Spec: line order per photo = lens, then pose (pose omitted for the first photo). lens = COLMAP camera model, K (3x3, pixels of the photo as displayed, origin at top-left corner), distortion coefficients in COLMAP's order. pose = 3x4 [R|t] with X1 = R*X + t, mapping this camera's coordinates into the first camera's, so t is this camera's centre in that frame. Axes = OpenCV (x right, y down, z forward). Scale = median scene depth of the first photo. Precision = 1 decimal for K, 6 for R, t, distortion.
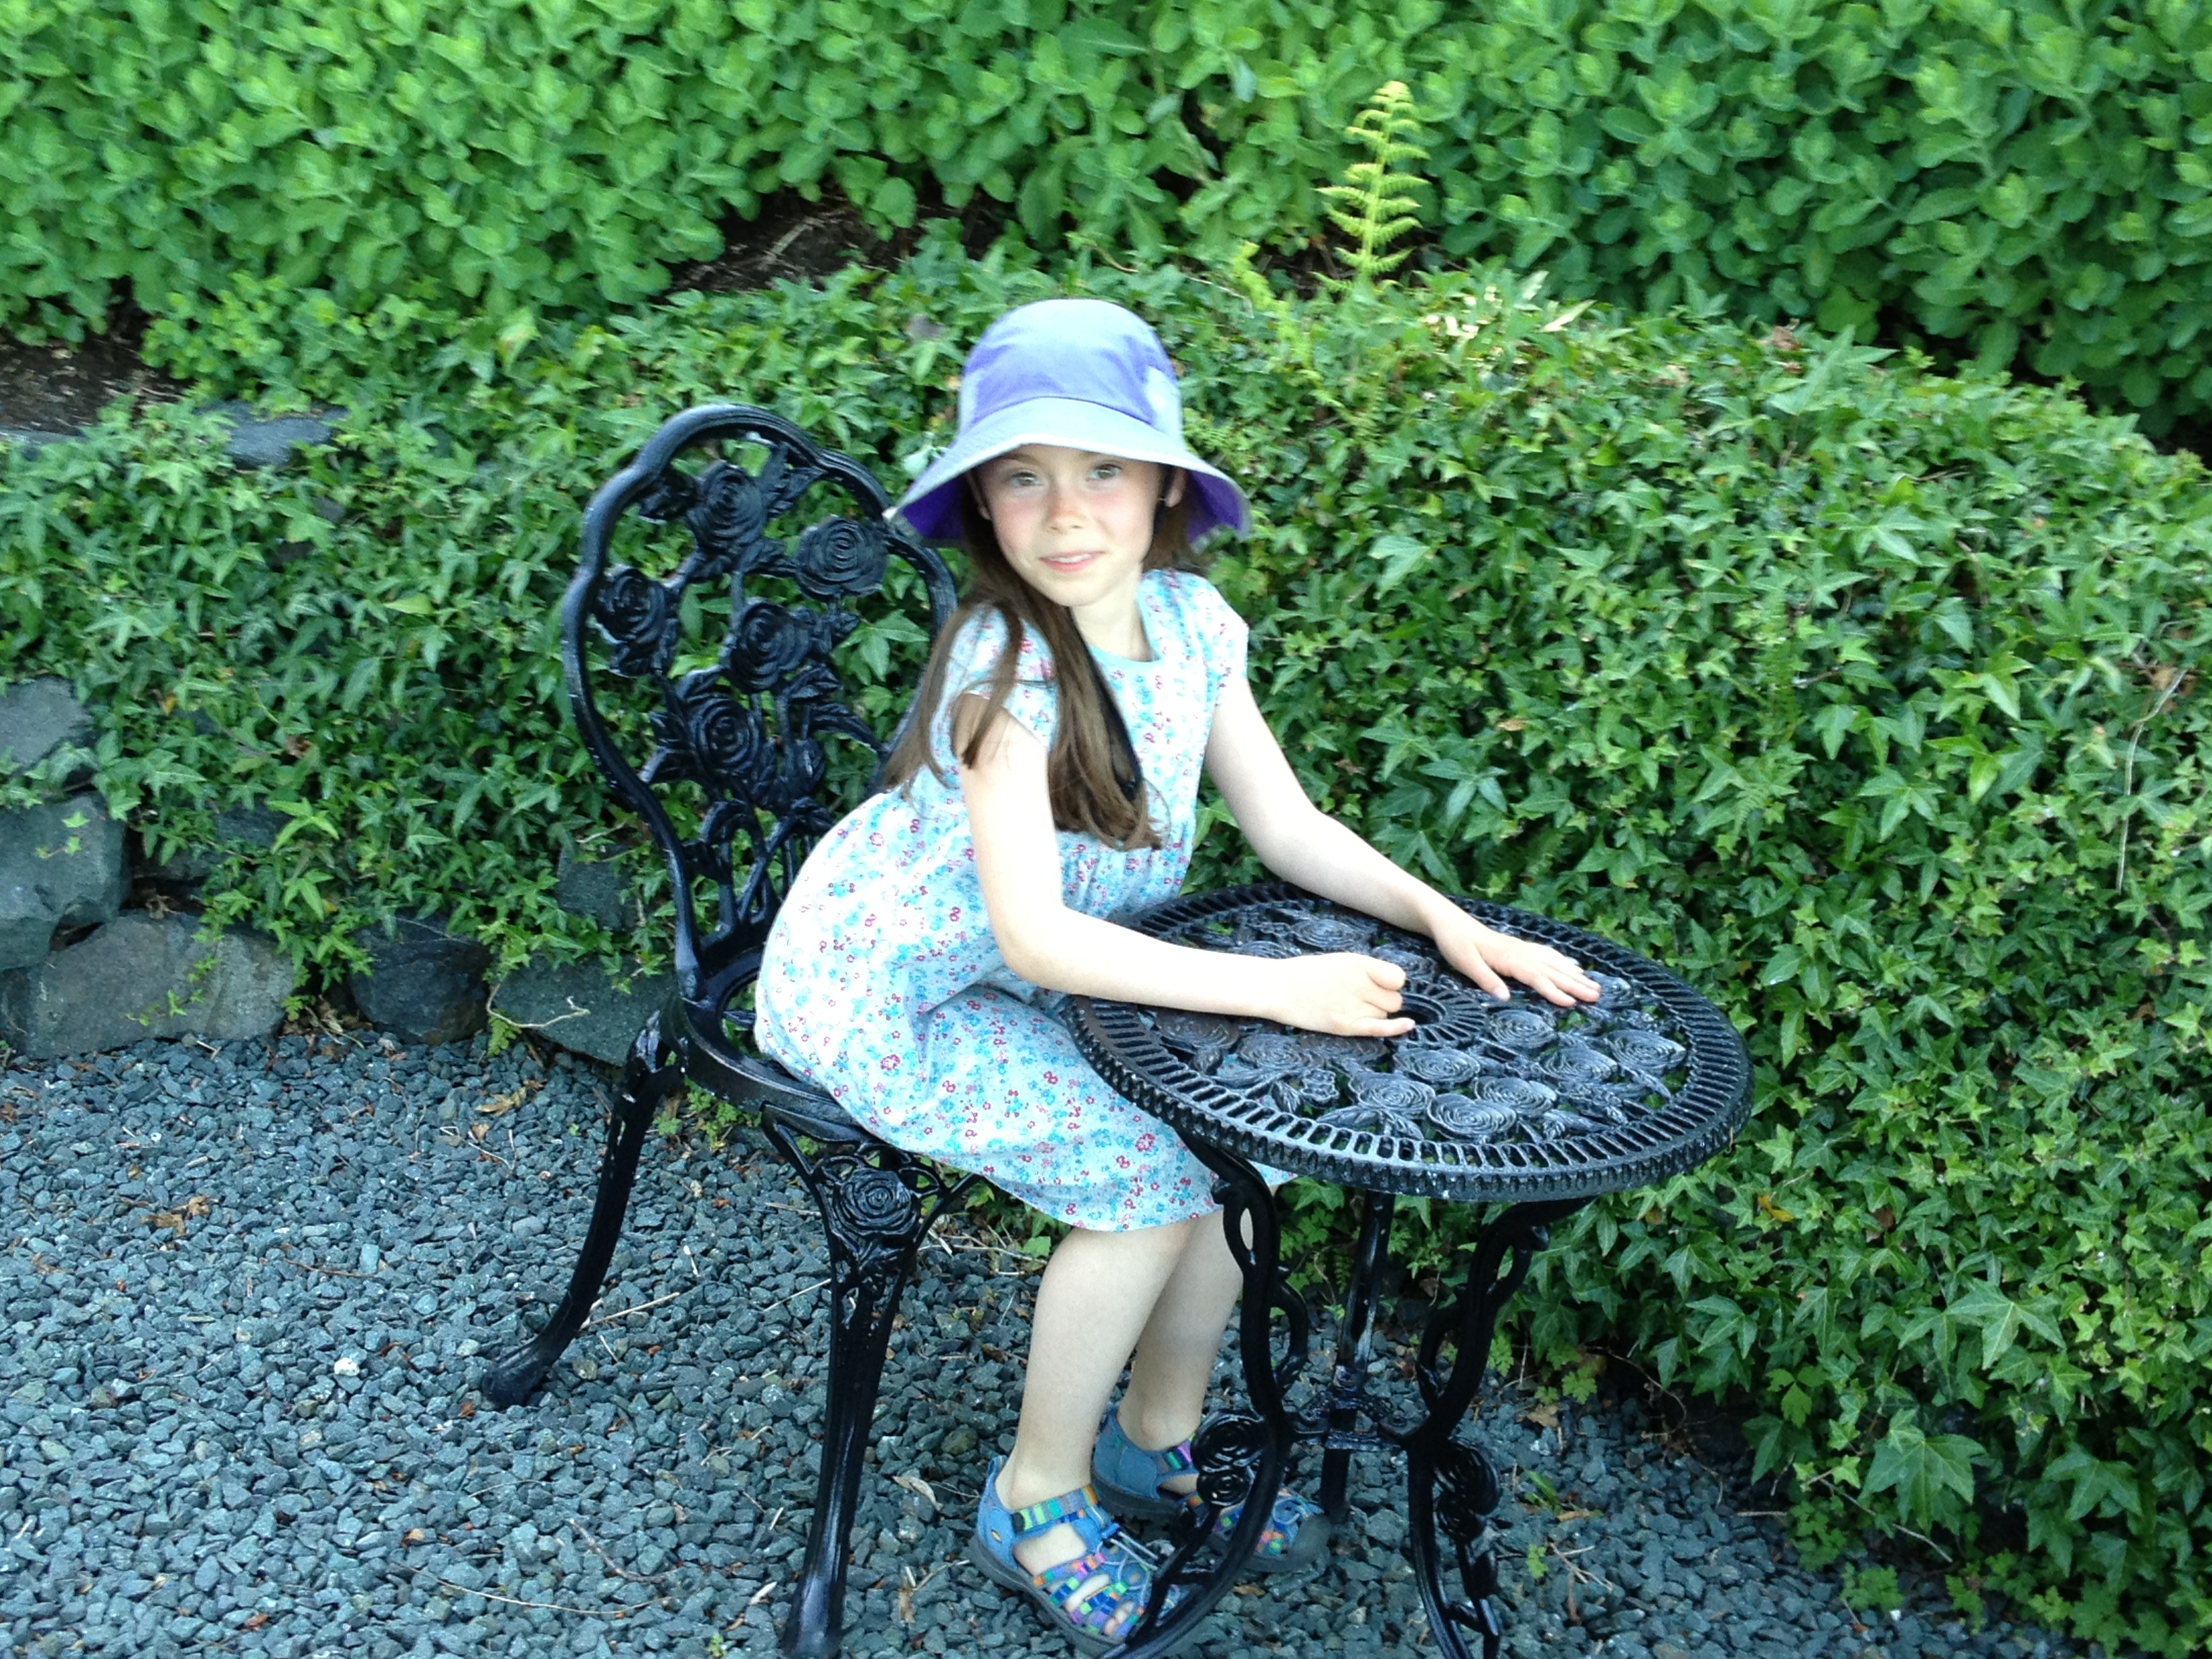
lens RADIAL K [[2249.7, 0, 1114.1], [0, 2249.7, 839.3], [0, 0, 1]] dist [0.042690, 0.000000]
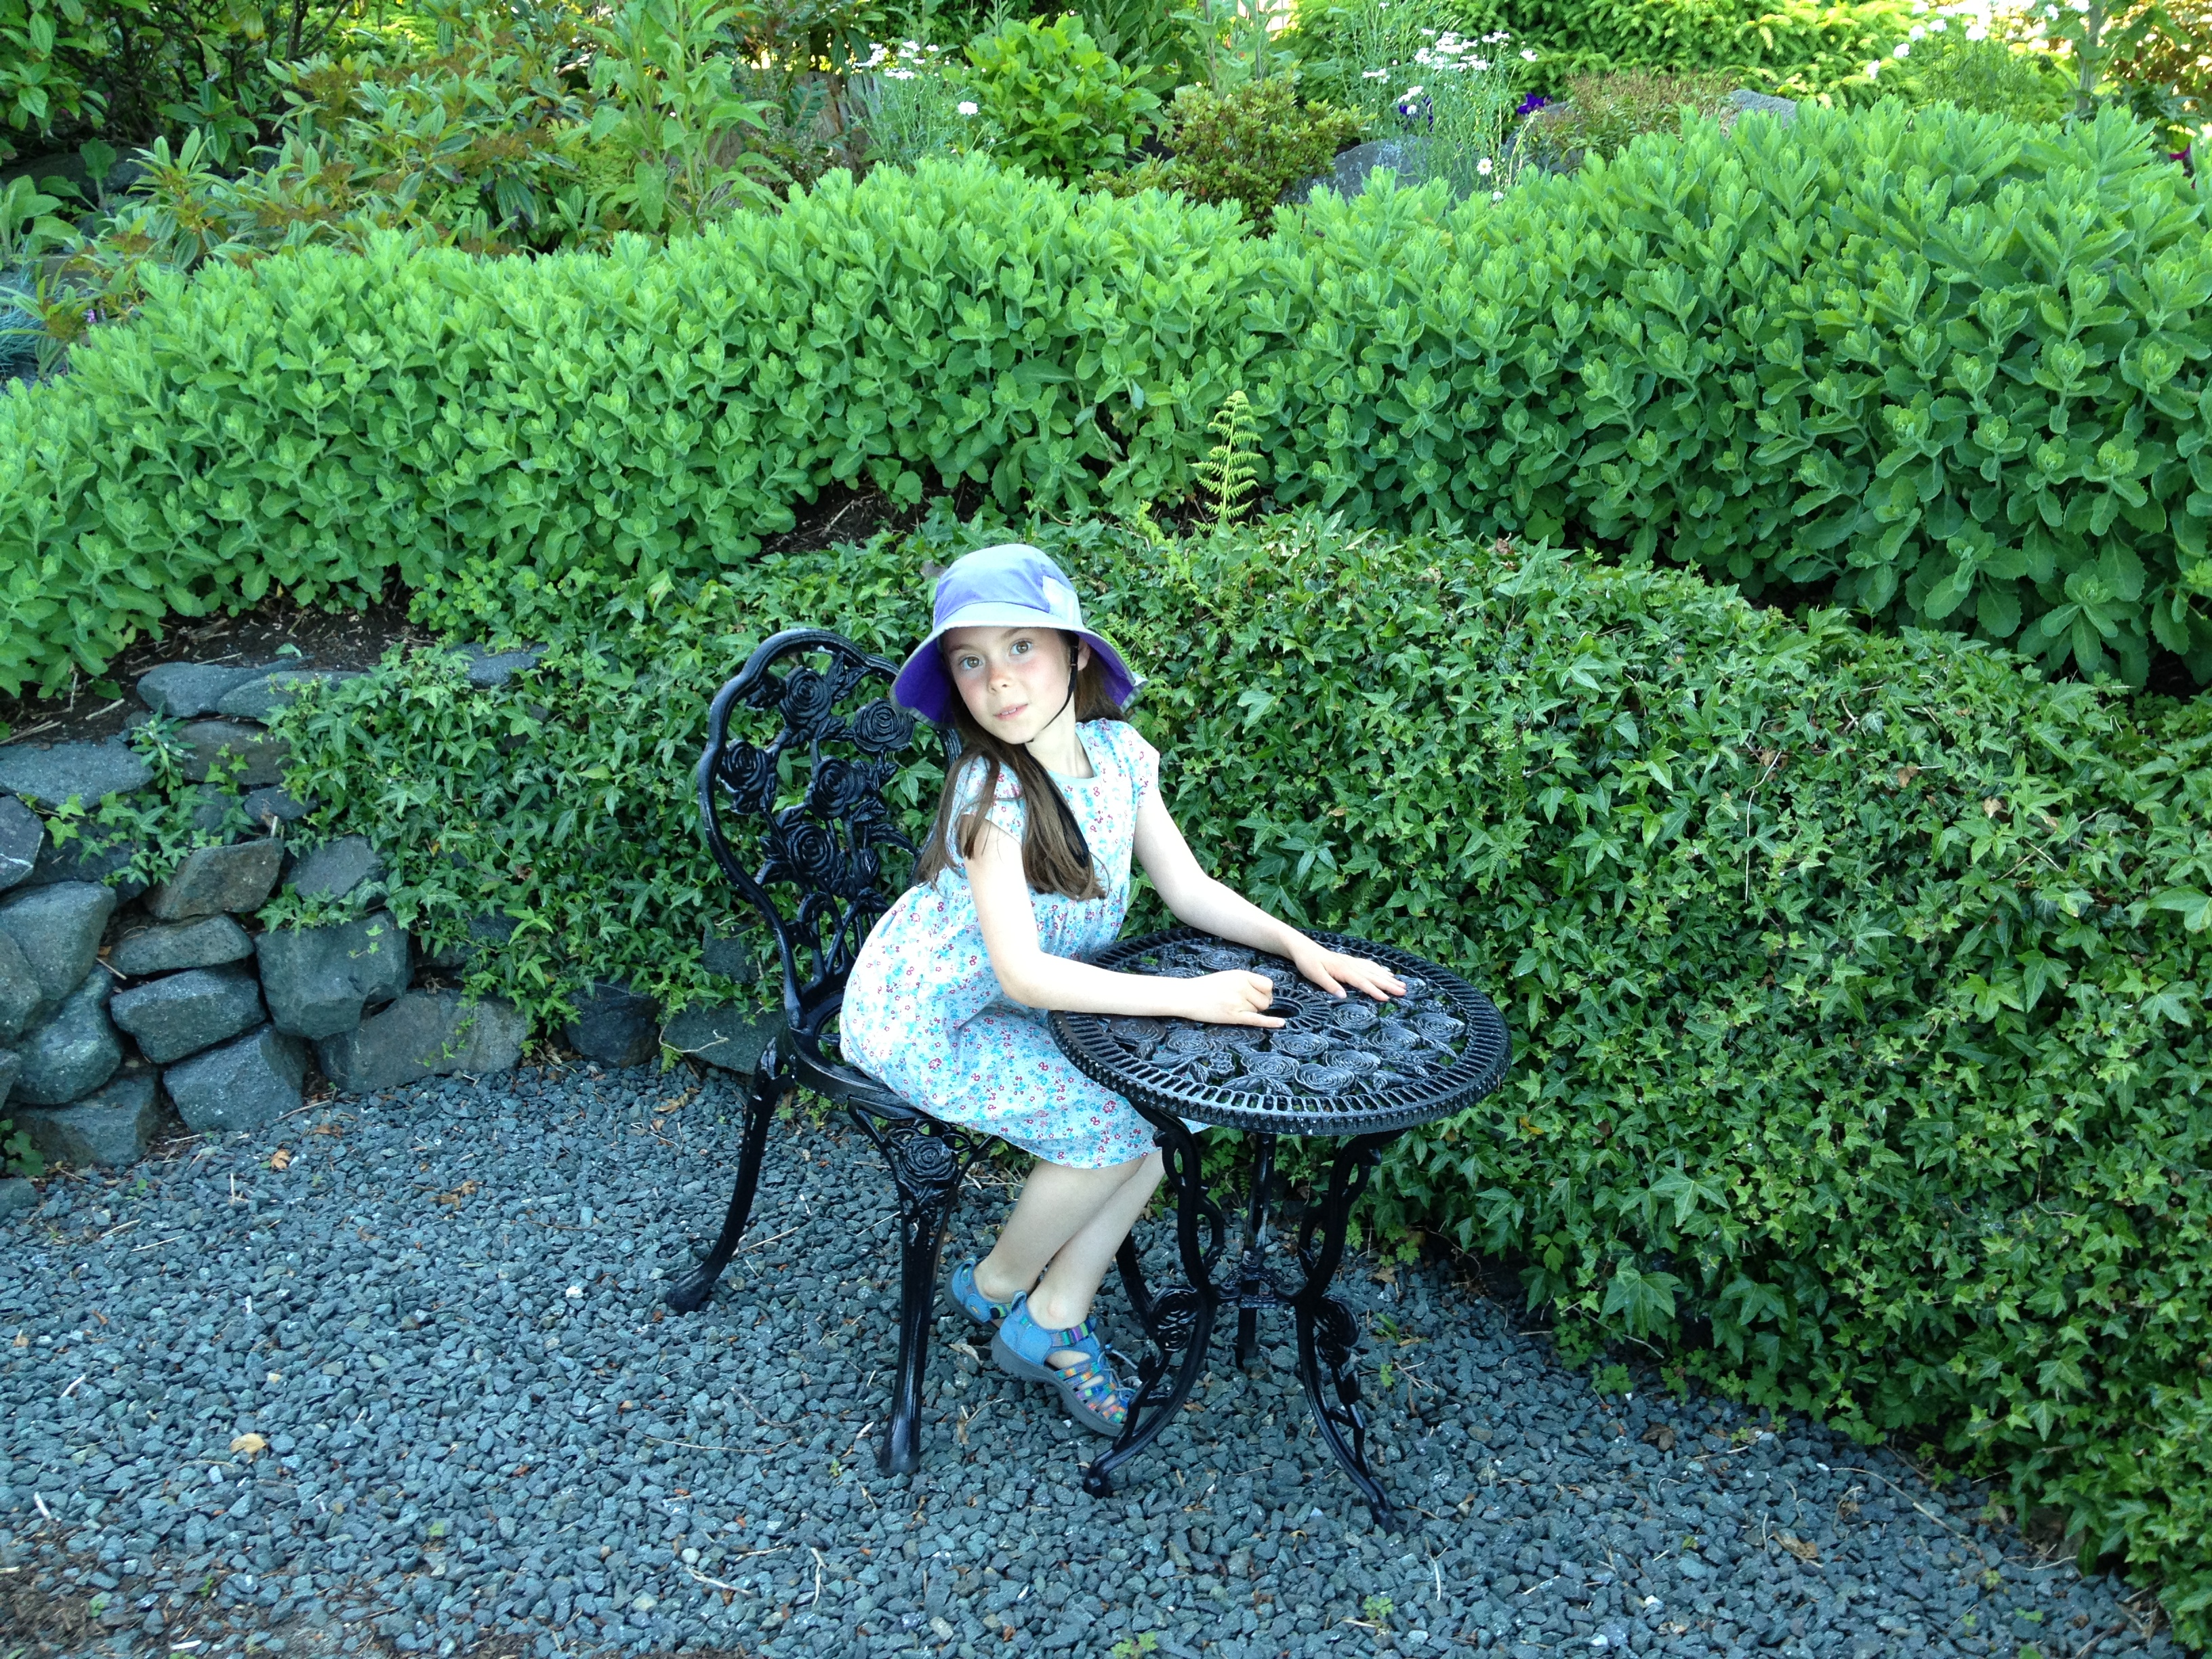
lens RADIAL K [[2249.7, 0, 1100.3], [0, 2249.7, 824.0], [0, 0, 1]] dist [0.042690, 0.000000]
pose [[0.998407, -0.054480, -0.014694, 0.040141], [0.053436, 0.996522, -0.063949, 0.043115], [0.018126, 0.063062, 0.997845, -0.481029]]
